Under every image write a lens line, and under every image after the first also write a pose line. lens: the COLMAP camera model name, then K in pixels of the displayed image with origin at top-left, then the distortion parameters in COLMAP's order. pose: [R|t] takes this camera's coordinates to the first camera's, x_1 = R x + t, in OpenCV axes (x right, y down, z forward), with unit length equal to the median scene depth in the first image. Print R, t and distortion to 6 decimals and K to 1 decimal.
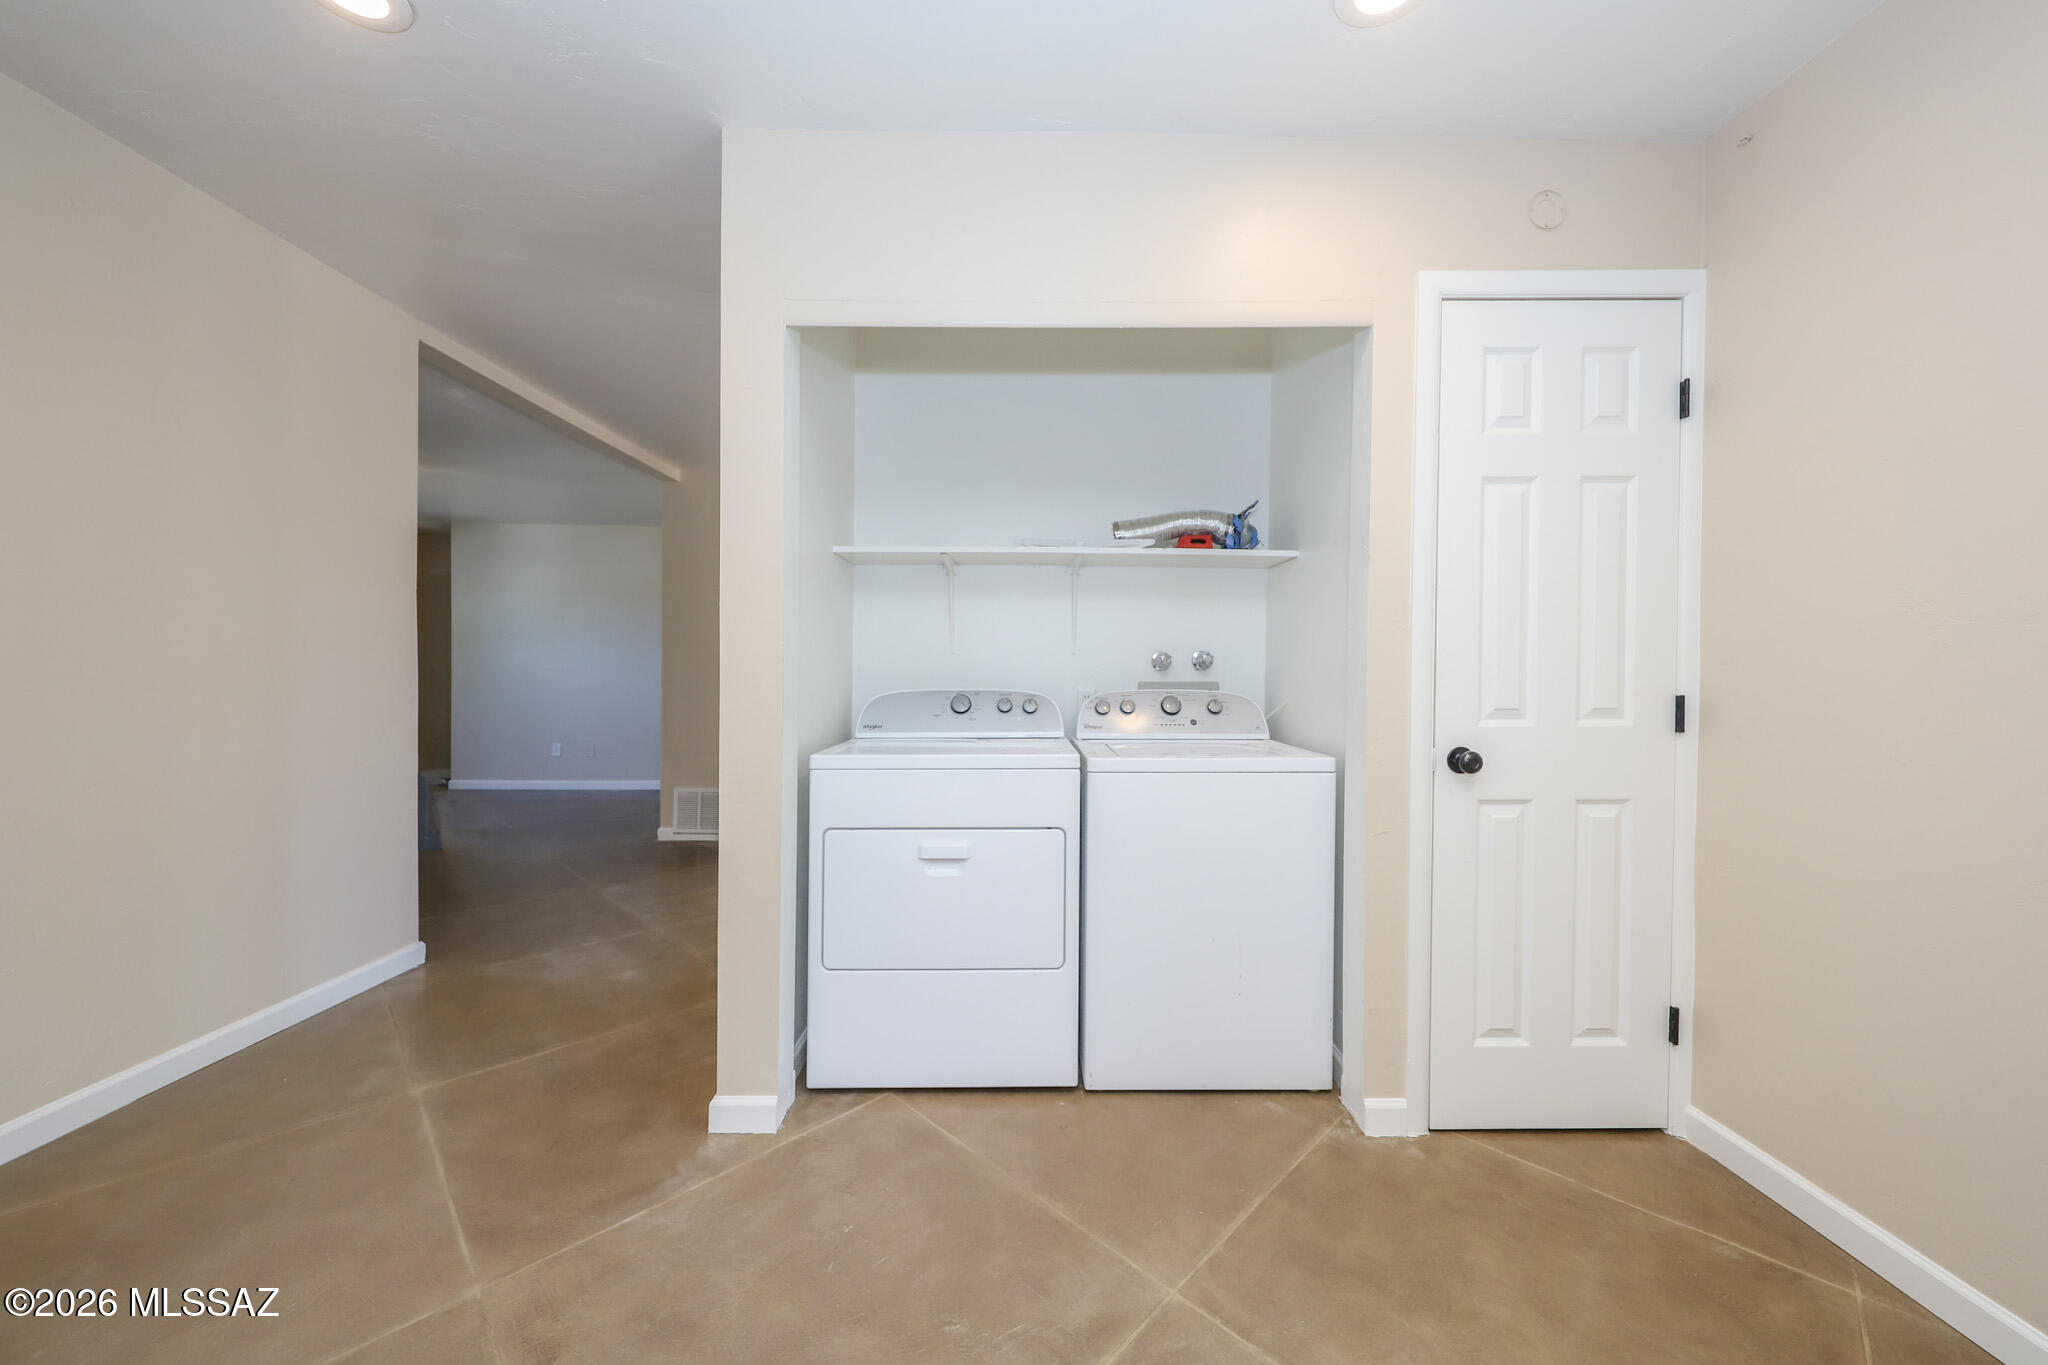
lens RADIAL K [[732.7, 0, 1022.3], [0, 732.7, 696.3], [0, 0, 1]] dist [-0.000479, -0.000116]
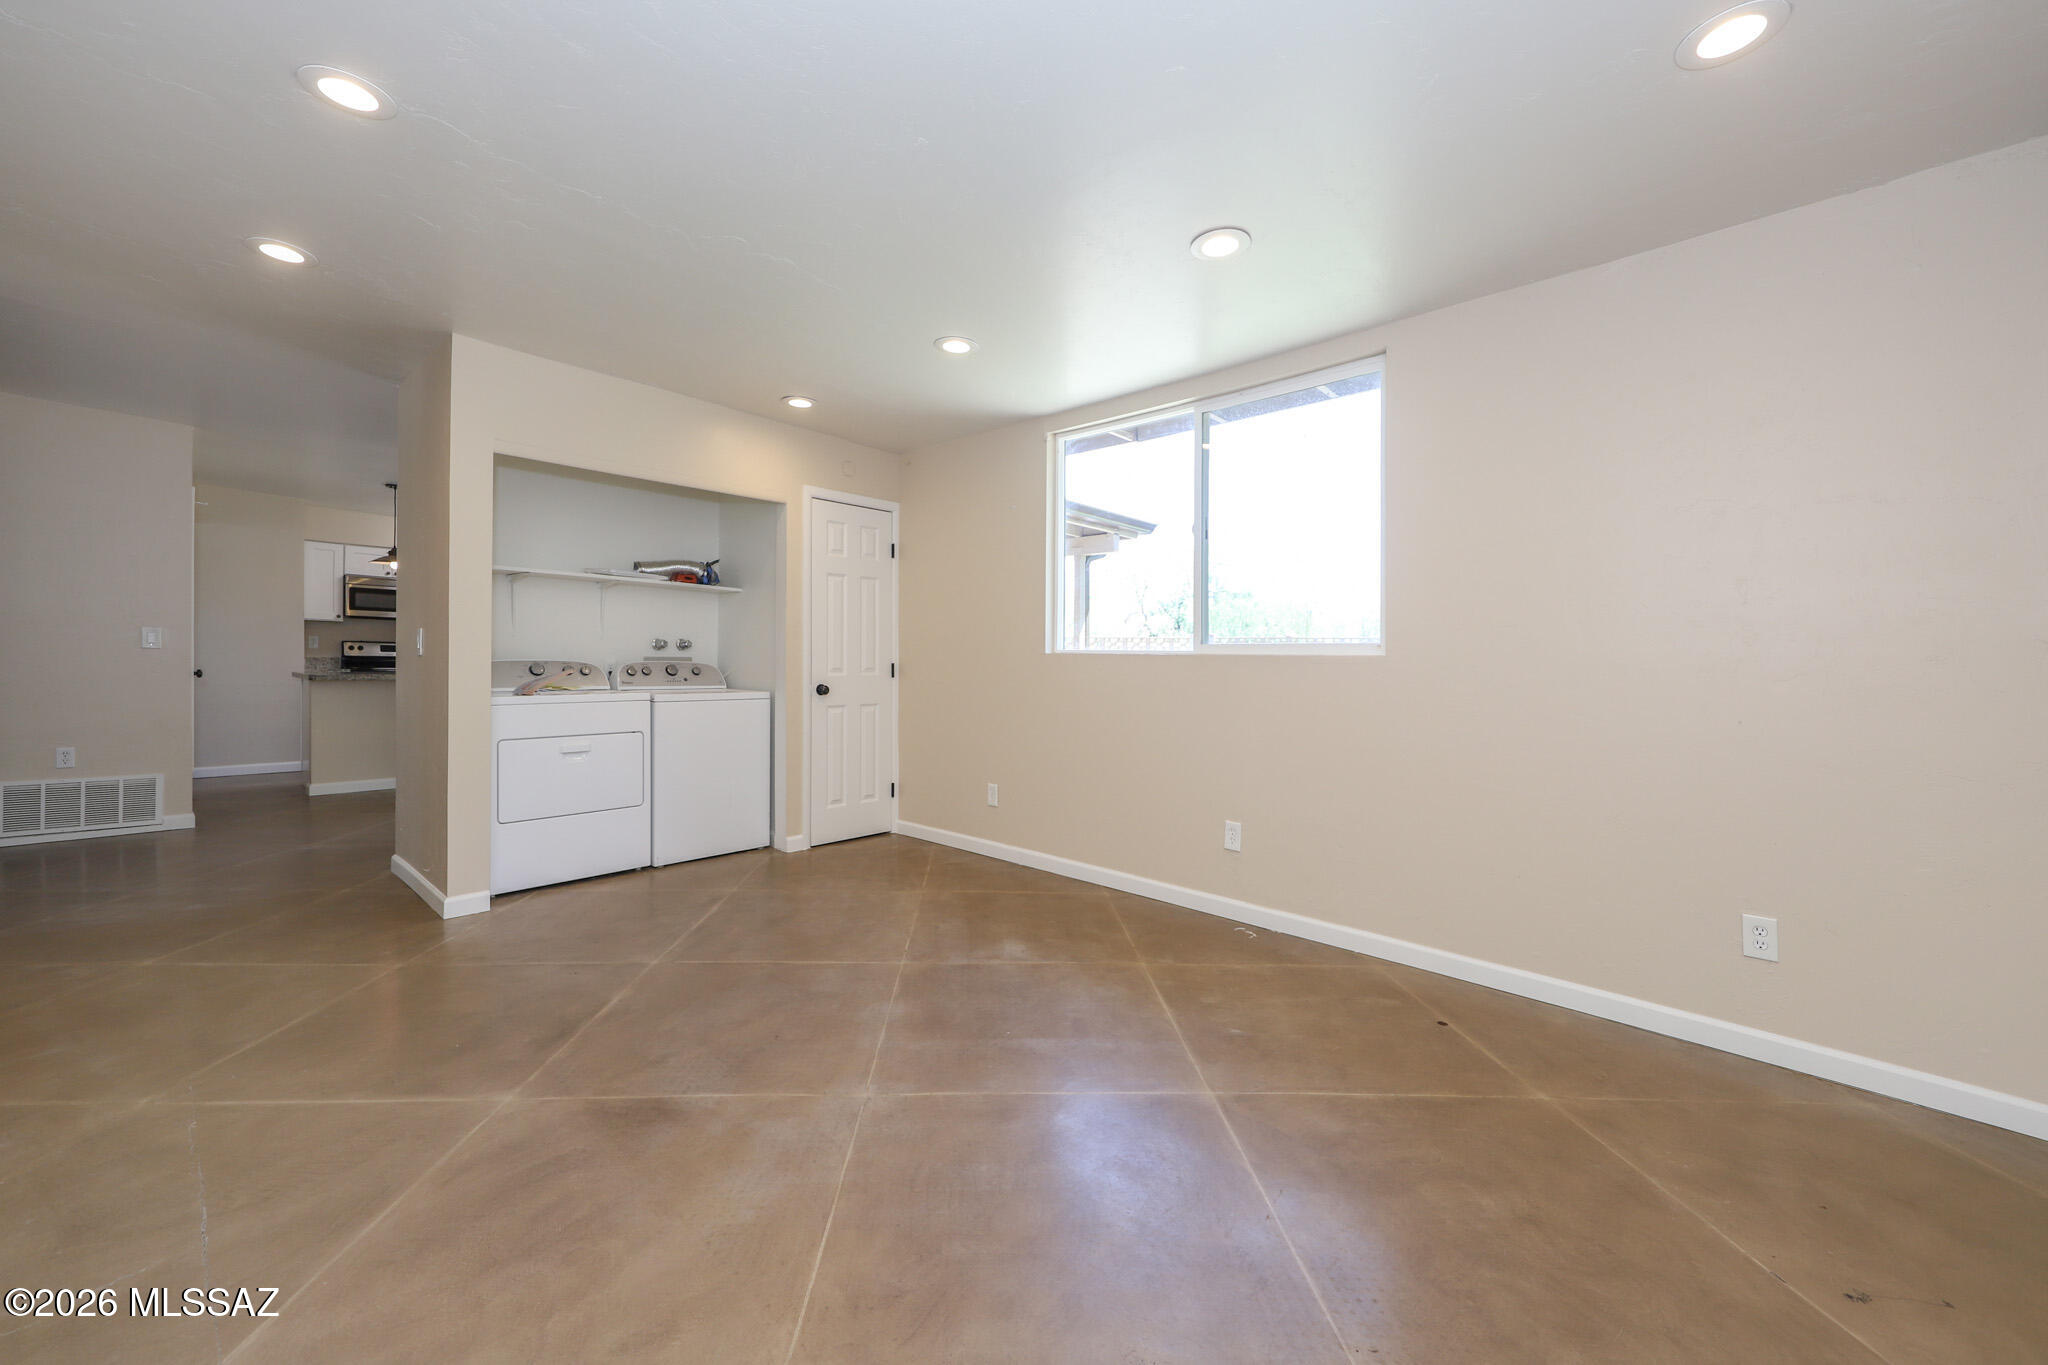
lens RADIAL K [[760.3, 0, 1024.0], [0, 760.3, 682.5], [0, 0, 1]] dist [-0.000059, -0.000033]
pose [[0.667192, -0.016808, 0.744696, -0.773641], [0.008275, 0.999851, 0.015153, 0.028709], [-0.744840, -0.003947, 0.667232, -1.103911]]
